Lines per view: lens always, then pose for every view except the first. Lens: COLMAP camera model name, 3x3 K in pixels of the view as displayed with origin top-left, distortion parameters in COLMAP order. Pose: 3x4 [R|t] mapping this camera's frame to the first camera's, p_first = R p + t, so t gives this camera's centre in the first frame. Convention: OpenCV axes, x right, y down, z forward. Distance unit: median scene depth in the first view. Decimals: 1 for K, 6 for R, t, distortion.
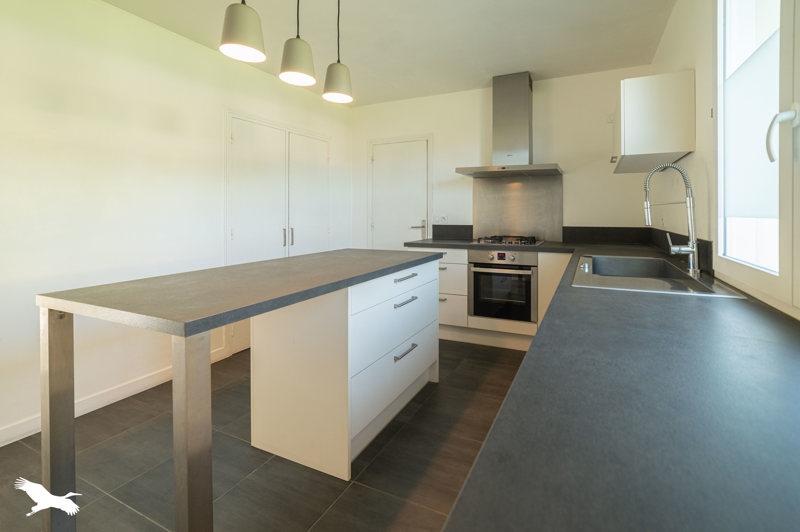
lens RADIAL K [[388.5, 0, 400.2], [0, 388.5, 214.3], [0, 0, 1]] dist [0.000042, 0.000191]
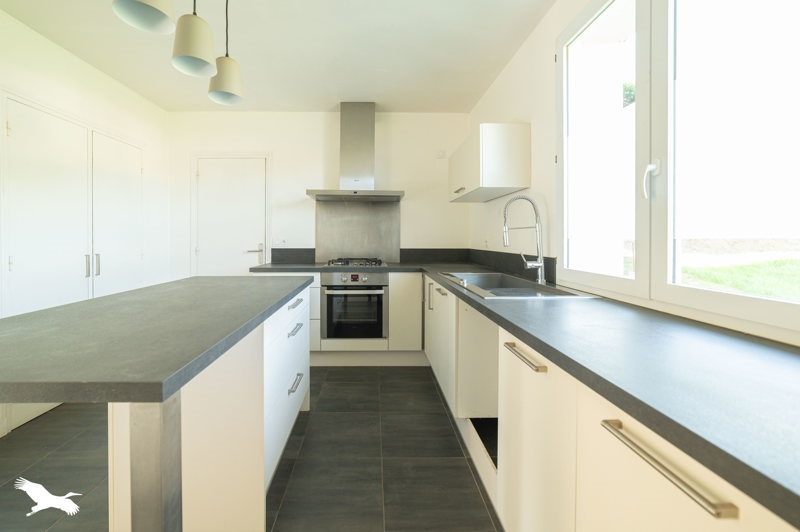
lens RADIAL K [[385.2, 0, 398.9], [0, 385.2, 241.8], [0, 0, 1]] dist [-0.000960, 0.000123]
pose [[0.890407, -0.001582, 0.455163, -0.094832], [-0.002695, 0.999958, 0.008748, 0.002653], [-0.455157, -0.009016, 0.890365, 0.033723]]
